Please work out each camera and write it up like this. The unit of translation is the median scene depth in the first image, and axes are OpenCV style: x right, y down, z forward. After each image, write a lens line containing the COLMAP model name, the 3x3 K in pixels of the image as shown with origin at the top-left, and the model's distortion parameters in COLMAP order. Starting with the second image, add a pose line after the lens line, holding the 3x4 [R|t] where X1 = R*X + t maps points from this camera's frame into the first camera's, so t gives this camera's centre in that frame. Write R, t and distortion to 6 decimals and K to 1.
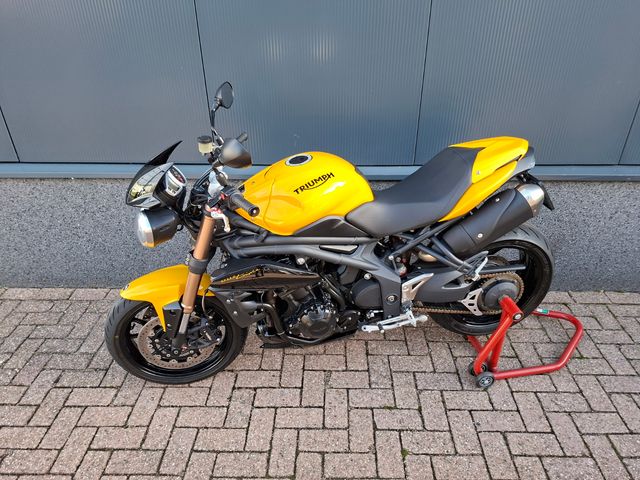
lens RADIAL K [[445.6, 0, 320.0], [0, 445.6, 240.0], [0, 0, 1]] dist [0.043492, -0.041077]
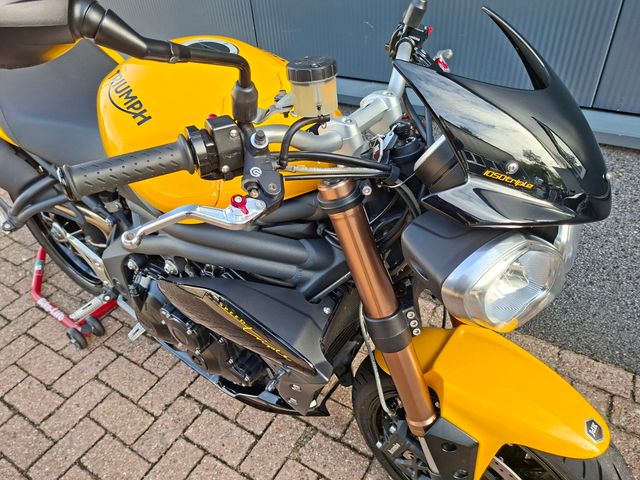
lens RADIAL K [[455.7, 0, 320.0], [0, 455.7, 244.1], [0, 0, 1]] dist [0.031130, -0.043871]
pose [[0.859651, 0.272325, -0.432249, 0.259658], [-0.198658, 0.957684, 0.208271, -0.091361], [0.470675, -0.093171, 0.877373, 0.541185]]
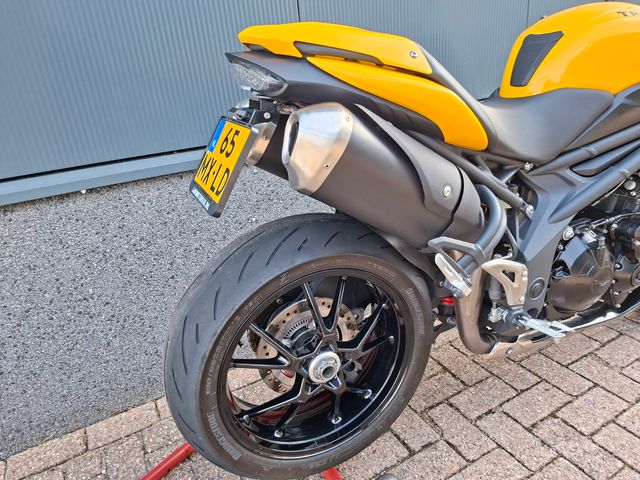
lens RADIAL K [[455.7, 0, 320.0], [0, 455.7, 244.1], [0, 0, 1]] dist [0.031130, -0.043871]
pose [[0.860307, -0.256181, 0.440731, -0.700809], [0.325412, 0.941472, -0.087961, 0.063513], [-0.392402, 0.219093, 0.893319, 0.549444]]
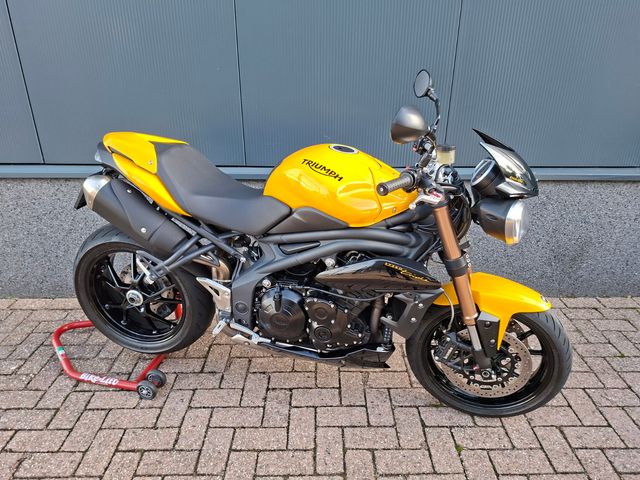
lens RADIAL K [[445.6, 0, 320.0], [0, 445.6, 240.0], [0, 0, 1]] dist [0.043492, -0.041077]
pose [[0.999463, -0.000803, 0.032747, -0.123636], [0.004563, 0.993363, -0.114931, 0.139060], [-0.032438, 0.115018, 0.992834, 0.026615]]
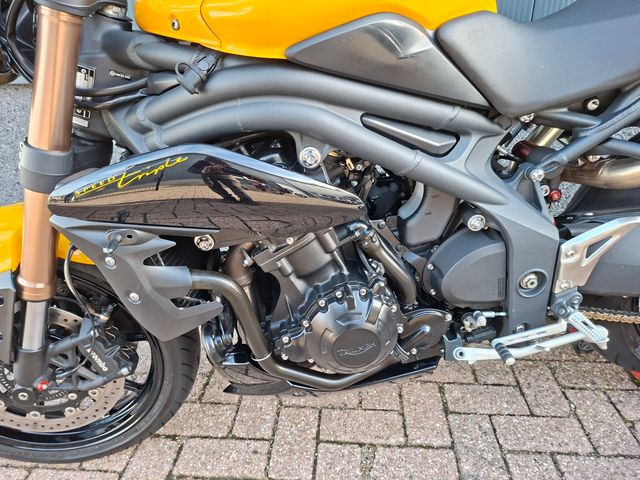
lens RADIAL K [[455.7, 0, 320.0], [0, 455.7, 244.1], [0, 0, 1]] dist [0.031130, -0.043871]
pose [[0.998643, 0.013512, -0.050297, -0.013730], [-0.017084, 0.997309, -0.071298, 0.127763], [0.049198, 0.072061, 0.996186, 0.554710]]
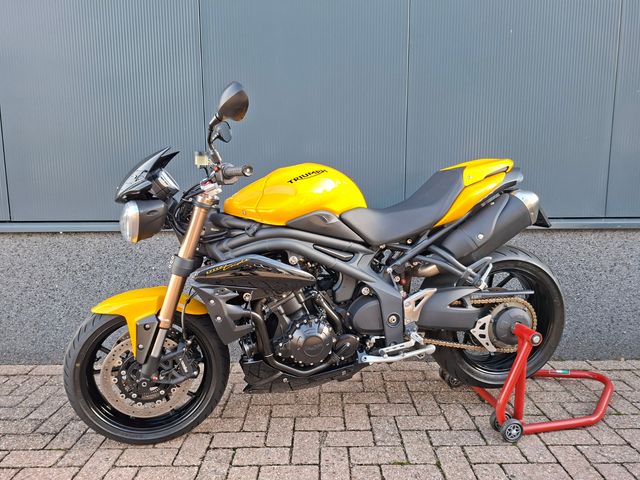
lens RADIAL K [[451.8, 0, 314.4], [0, 451.8, 238.4], [0, 0, 1]] dist [0.008056, -0.006672]
pose [[0.999882, -0.002748, 0.015113, -0.011845], [0.008292, 0.924738, -0.380515, 0.318715], [-0.012930, 0.380595, 0.924651, 0.098425]]
